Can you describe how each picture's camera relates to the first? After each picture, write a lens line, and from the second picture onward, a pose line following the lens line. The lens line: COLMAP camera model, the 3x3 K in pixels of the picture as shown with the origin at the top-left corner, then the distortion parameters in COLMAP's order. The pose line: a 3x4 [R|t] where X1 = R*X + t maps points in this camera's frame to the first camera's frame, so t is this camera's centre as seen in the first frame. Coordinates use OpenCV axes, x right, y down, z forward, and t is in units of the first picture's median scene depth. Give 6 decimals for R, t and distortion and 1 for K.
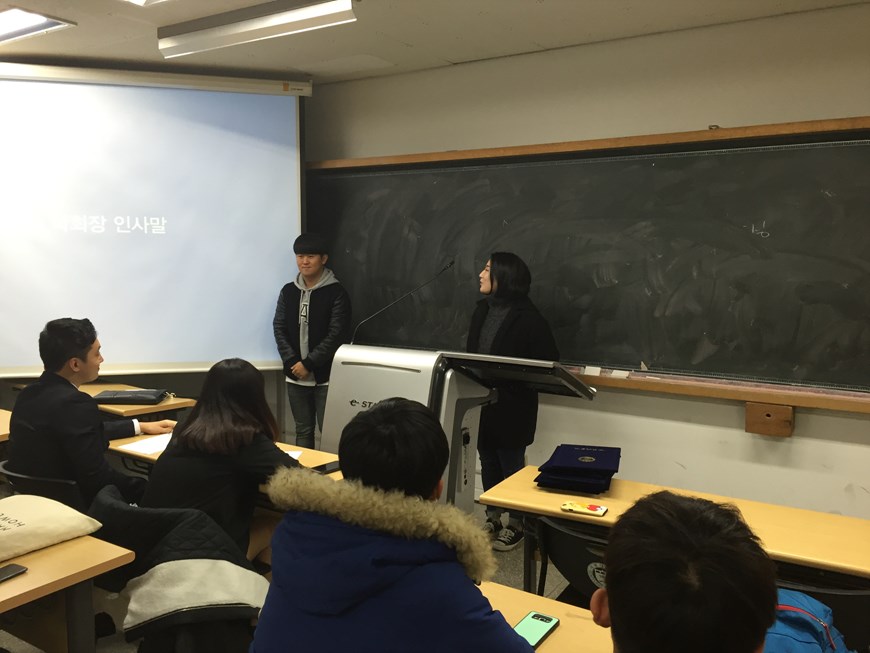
lens RADIAL K [[751.0, 0, 431.6], [0, 751.0, 328.7], [0, 0, 1]] dist [0.076577, -0.104495]
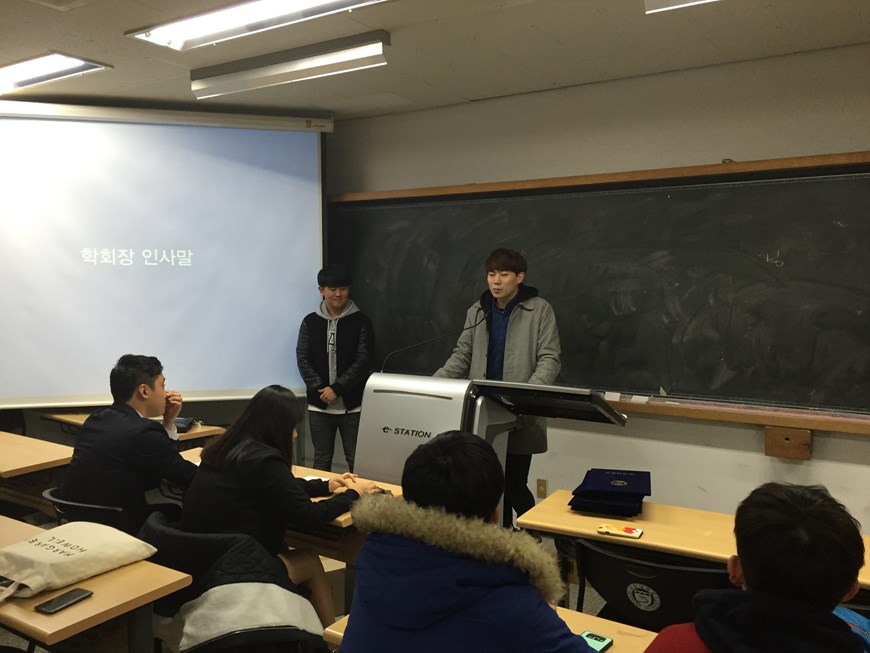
lens RADIAL K [[751.0, 0, 430.7], [0, 751.0, 326.8], [0, 0, 1]] dist [0.076577, -0.104495]
pose [[0.999969, -0.007498, 0.002583, -0.036858], [0.007587, 0.999304, -0.036513, -0.003263], [-0.002307, 0.036532, 0.999330, -0.027758]]
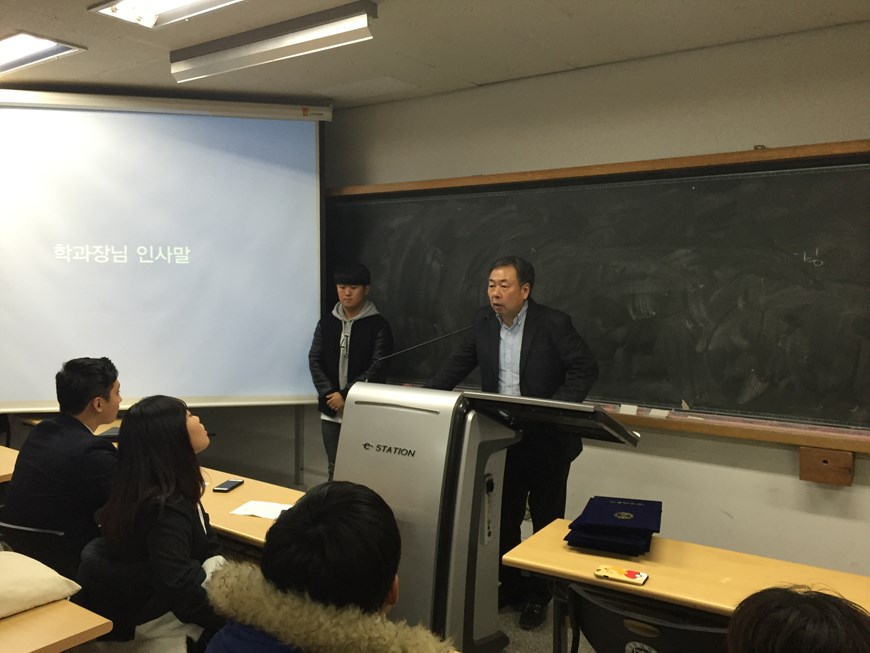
lens RADIAL K [[751.0, 0, 430.9], [0, 751.0, 329.6], [0, 0, 1]] dist [0.076577, -0.104495]
pose [[0.999047, 0.000635, -0.043643, 0.012095], [-0.002118, 0.999421, -0.033955, -0.010839], [0.043596, 0.034015, 0.998470, 0.063711]]
